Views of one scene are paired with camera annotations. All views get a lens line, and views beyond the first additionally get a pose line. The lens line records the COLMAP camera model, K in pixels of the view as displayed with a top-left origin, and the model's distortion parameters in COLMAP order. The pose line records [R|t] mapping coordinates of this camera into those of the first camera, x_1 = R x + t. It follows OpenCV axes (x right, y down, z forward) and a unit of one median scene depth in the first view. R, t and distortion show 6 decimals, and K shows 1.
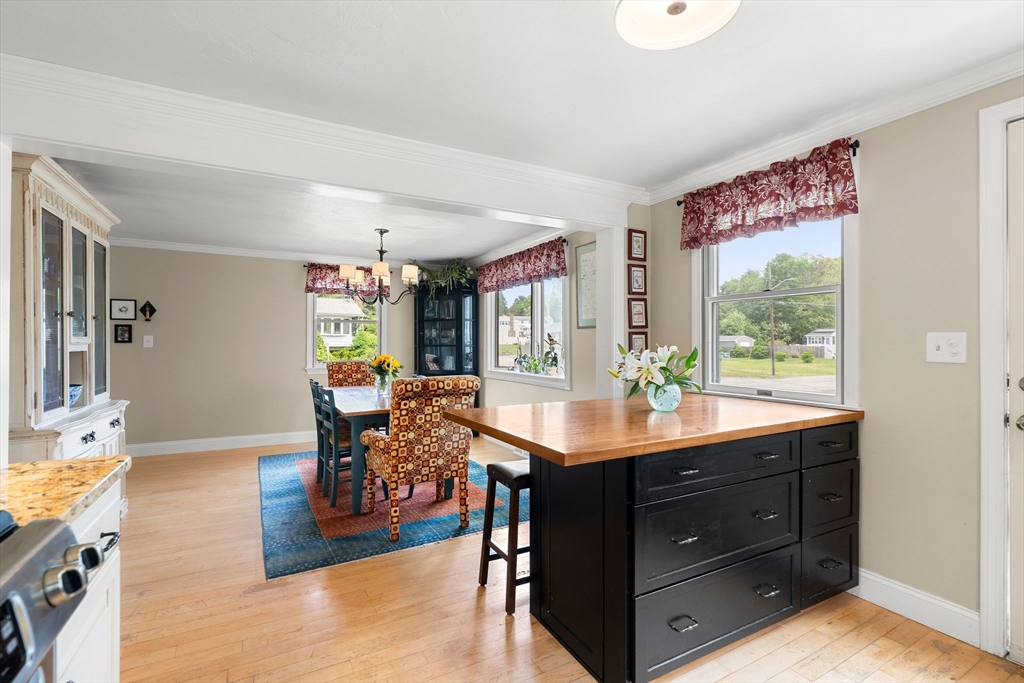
lens RADIAL K [[466.4, 0, 512.0], [0, 466.4, 341.5], [0, 0, 1]] dist [-0.004157, 0.000373]
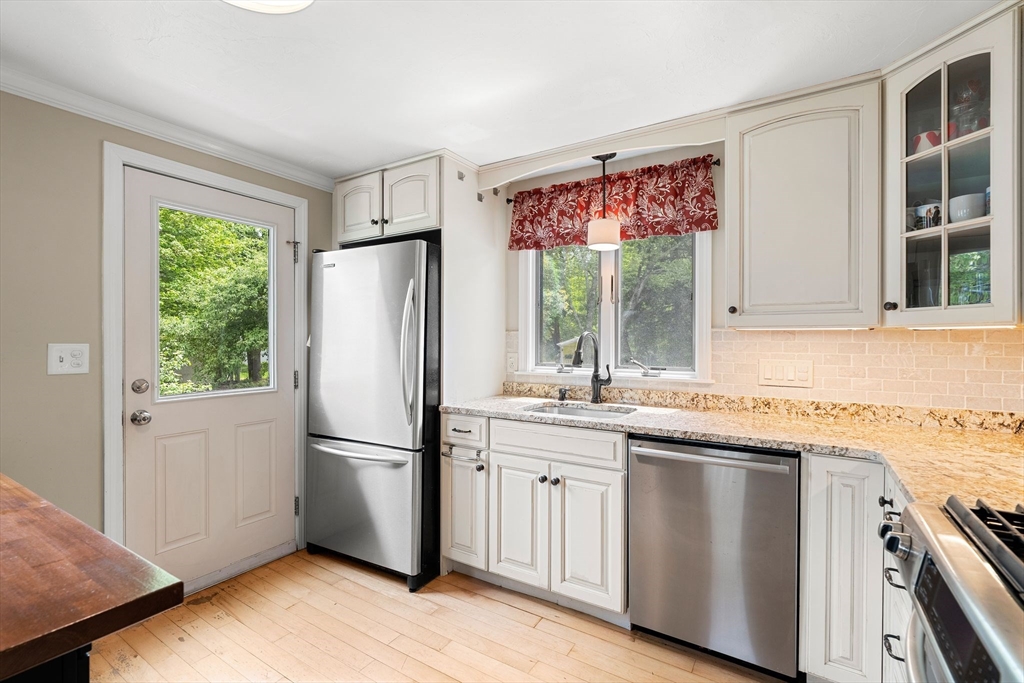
lens RADIAL K [[466.4, 0, 512.0], [0, 466.4, 341.5], [0, 0, 1]] dist [-0.004157, 0.000373]
pose [[-0.490888, -0.007167, 0.871193, -0.176546], [-0.005800, 0.999971, 0.004959, -0.015307], [-0.871204, -0.002618, -0.490915, 0.293977]]
